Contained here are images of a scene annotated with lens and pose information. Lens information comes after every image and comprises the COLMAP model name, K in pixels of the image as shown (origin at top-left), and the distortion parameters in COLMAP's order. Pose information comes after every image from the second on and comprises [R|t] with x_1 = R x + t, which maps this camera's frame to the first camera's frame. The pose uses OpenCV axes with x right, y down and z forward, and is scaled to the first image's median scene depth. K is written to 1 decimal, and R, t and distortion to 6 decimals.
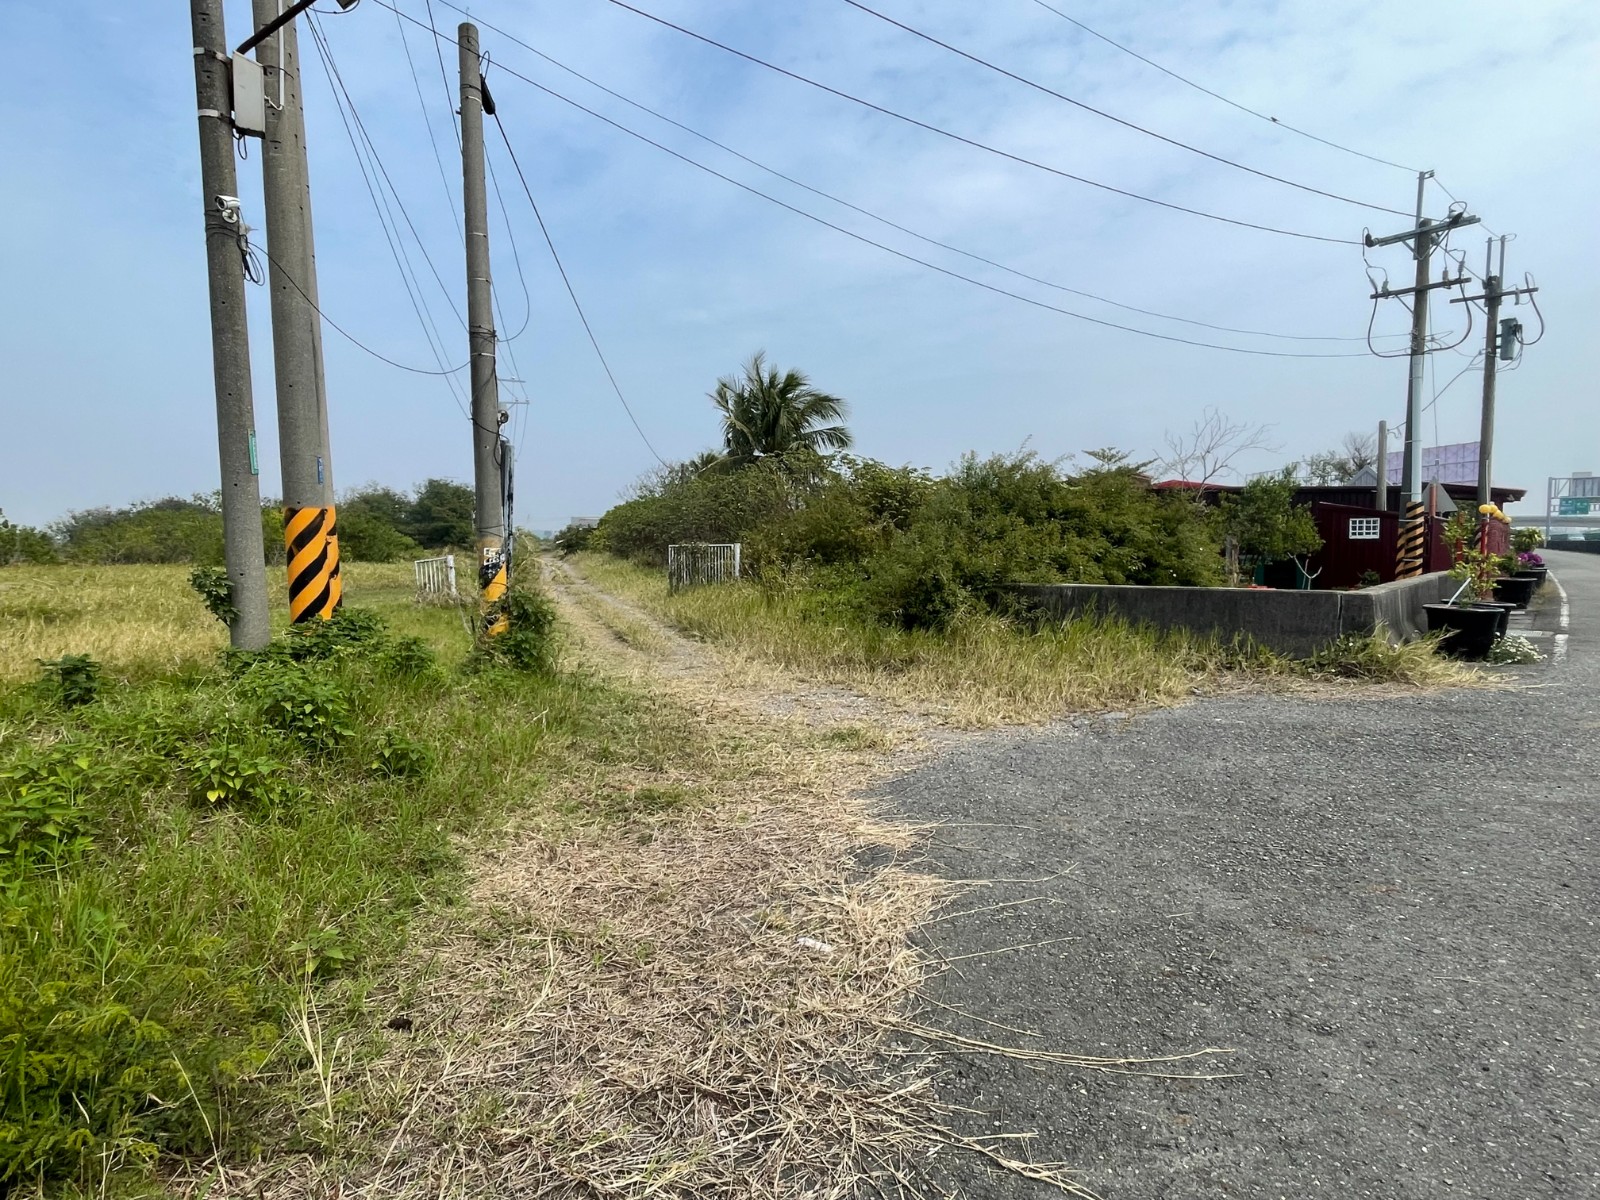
lens RADIAL K [[888.8, 0, 794.5], [0, 888.8, 592.0], [0, 0, 1]] dist [-0.022972, 0.018147]
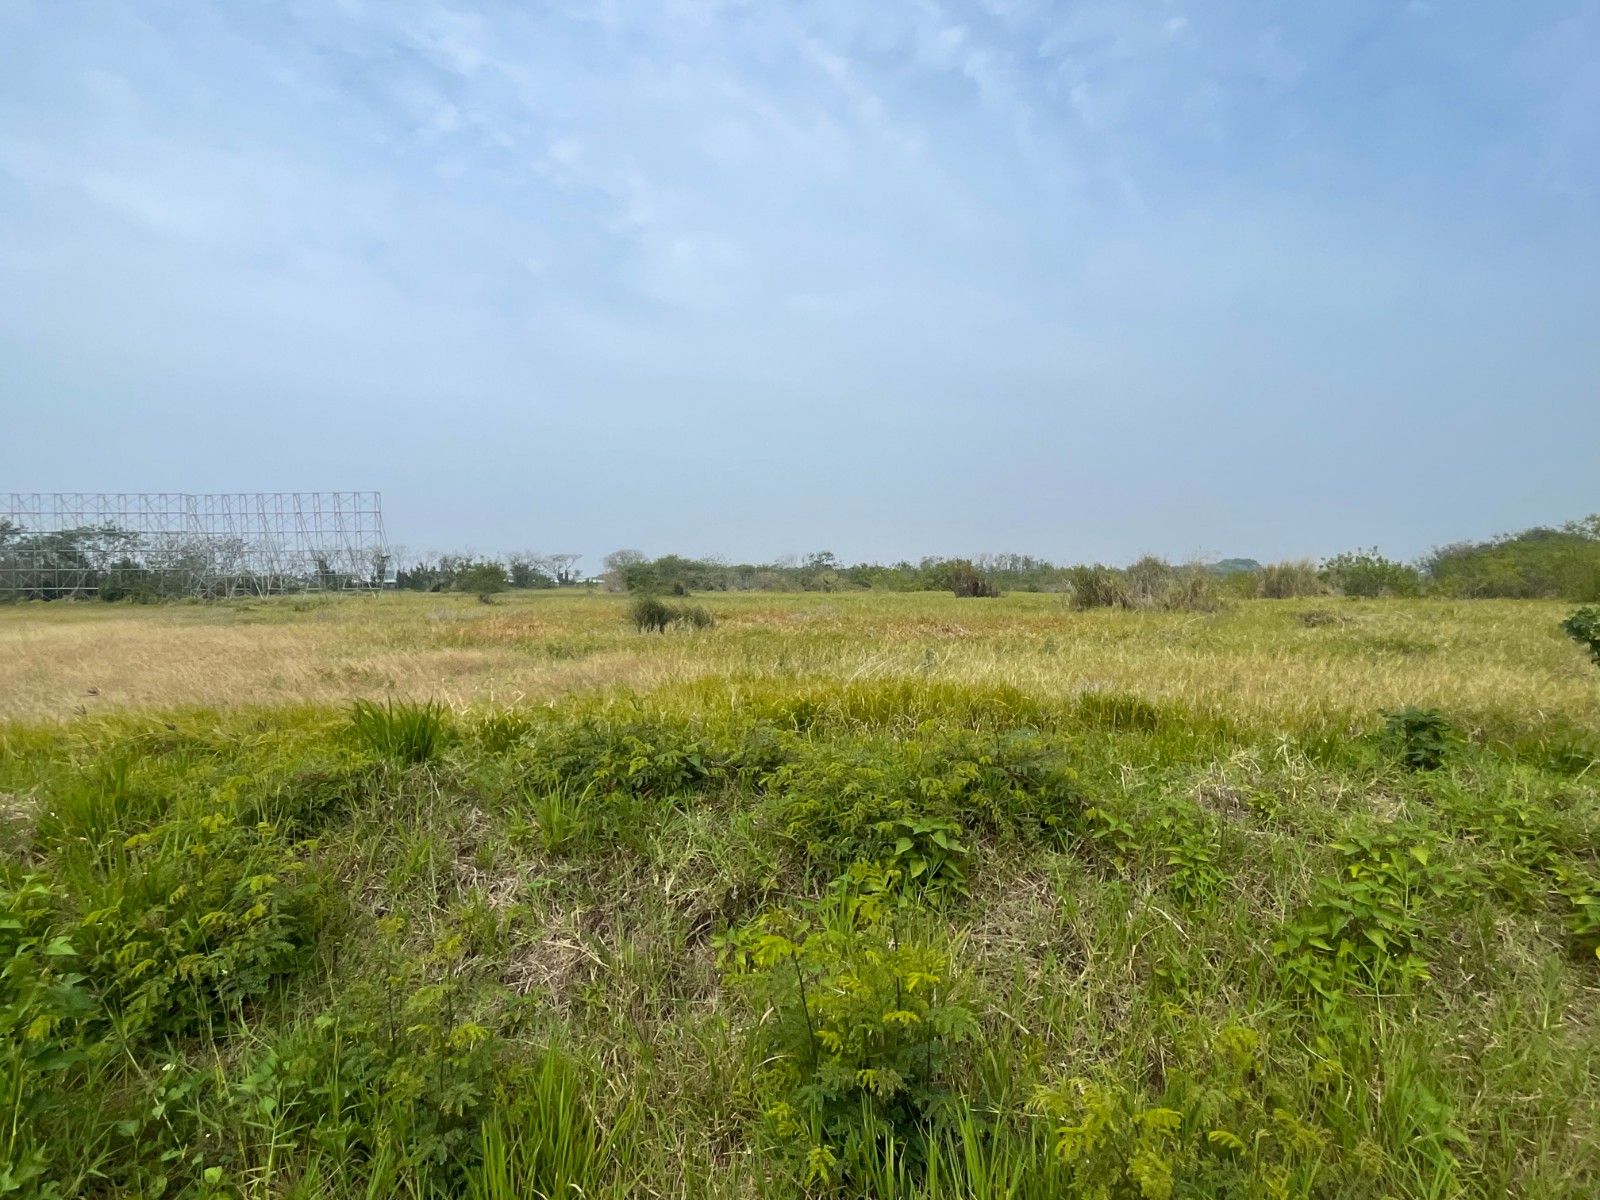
lens RADIAL K [[888.8, 0, 794.5], [0, 888.8, 592.0], [0, 0, 1]] dist [-0.022972, 0.018147]
pose [[0.255677, 0.012595, -0.966680, -0.097122], [-0.049273, 0.998785, -0.000018, -0.006934], [0.965506, 0.047636, 0.255987, 0.125402]]
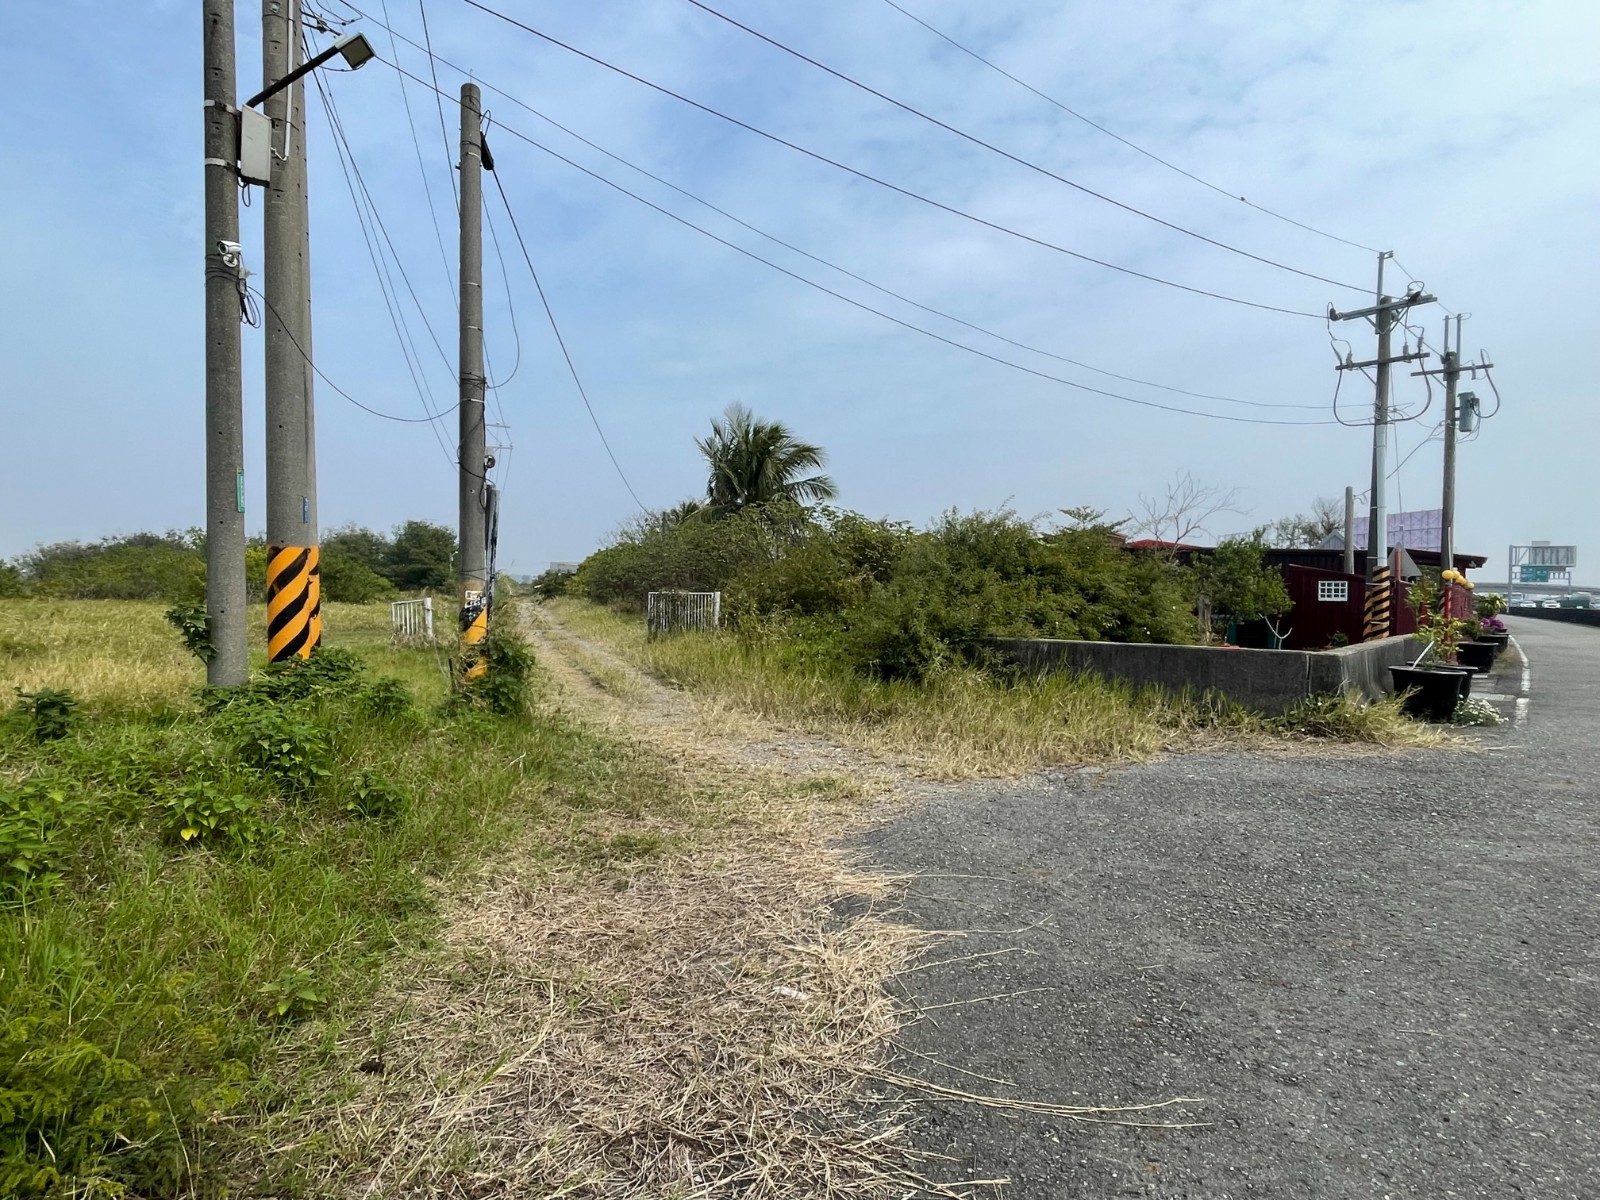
lens RADIAL K [[888.8, 0, 794.5], [0, 888.8, 592.0], [0, 0, 1]] dist [-0.022972, 0.018147]
pose [[0.999473, 0.022130, 0.023735, -0.003001], [-0.020748, 0.998160, -0.056974, 0.001209], [-0.024953, 0.056451, 0.998094, -0.011684]]
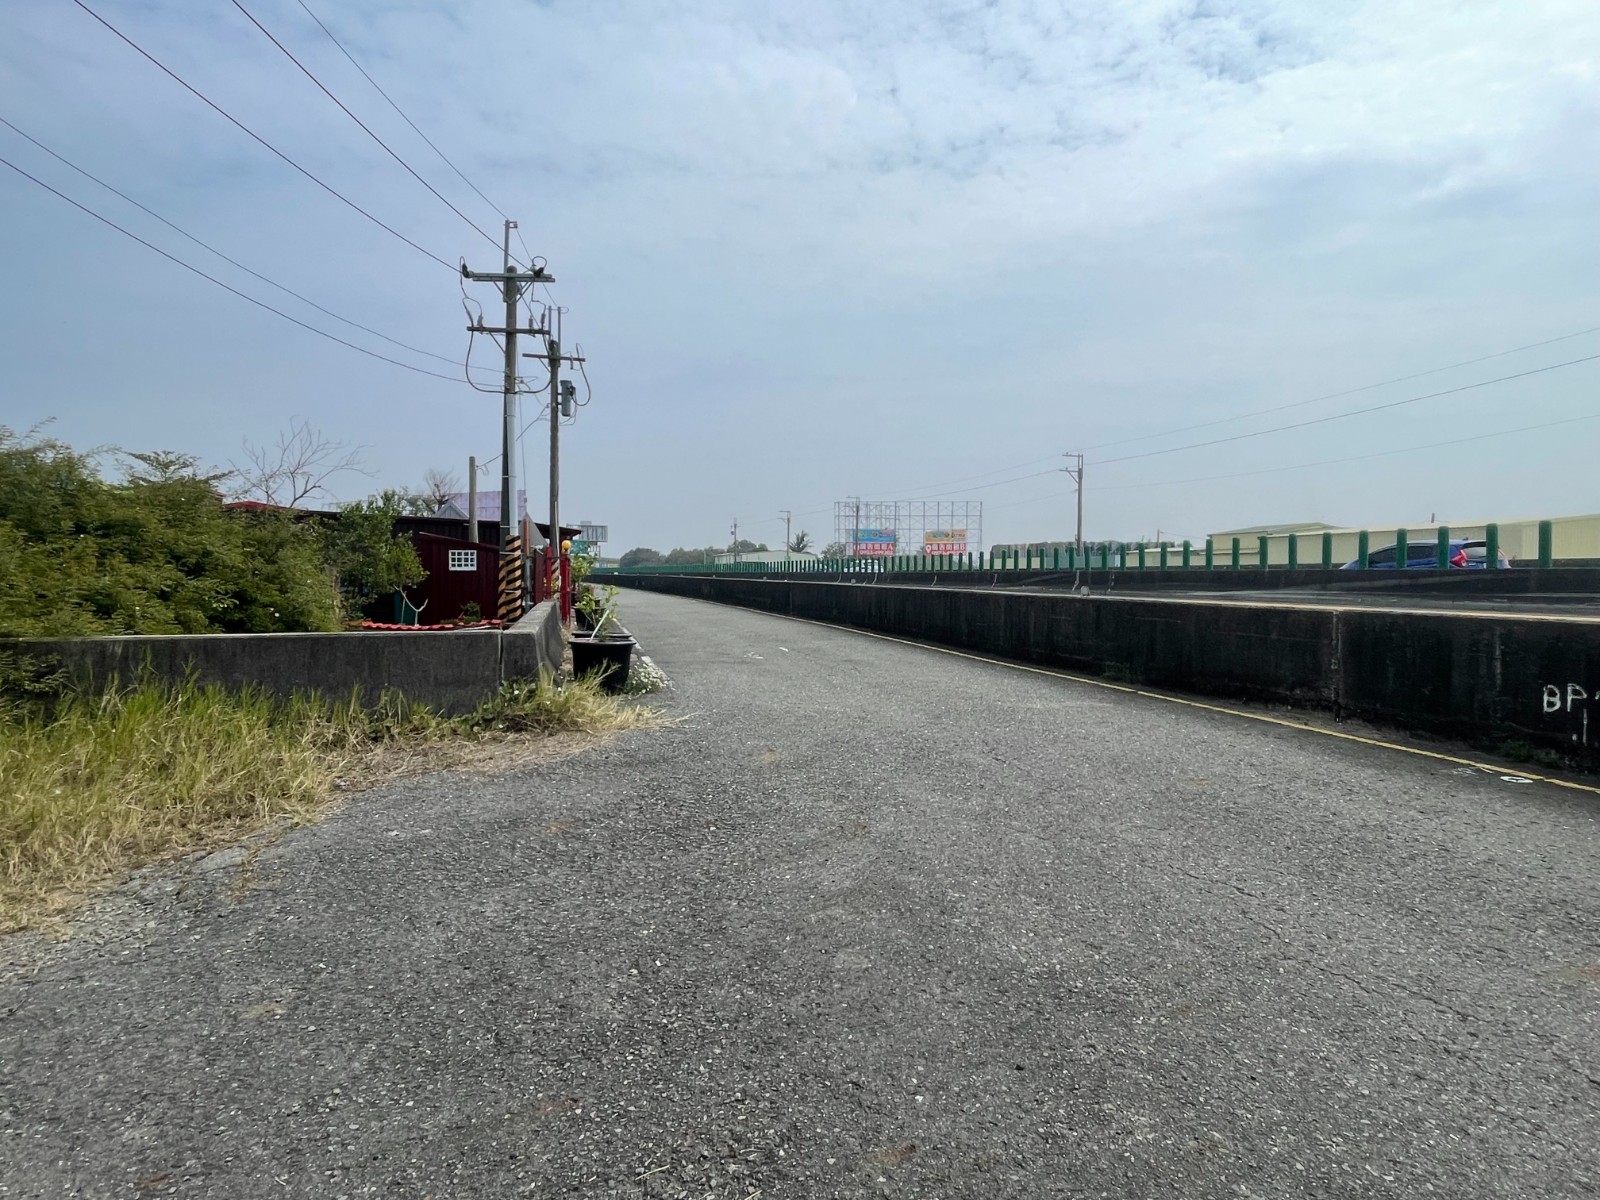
lens RADIAL K [[874.8, 0, 800.0], [0, 874.8, 600.0], [0, 0, 1]] dist [-0.004974, -0.016216]
pose [[0.561372, -0.016866, 0.827392, 0.103459], [0.038153, 0.999257, -0.005518, -0.018691], [-0.826684, 0.034665, 0.561598, 0.359242]]
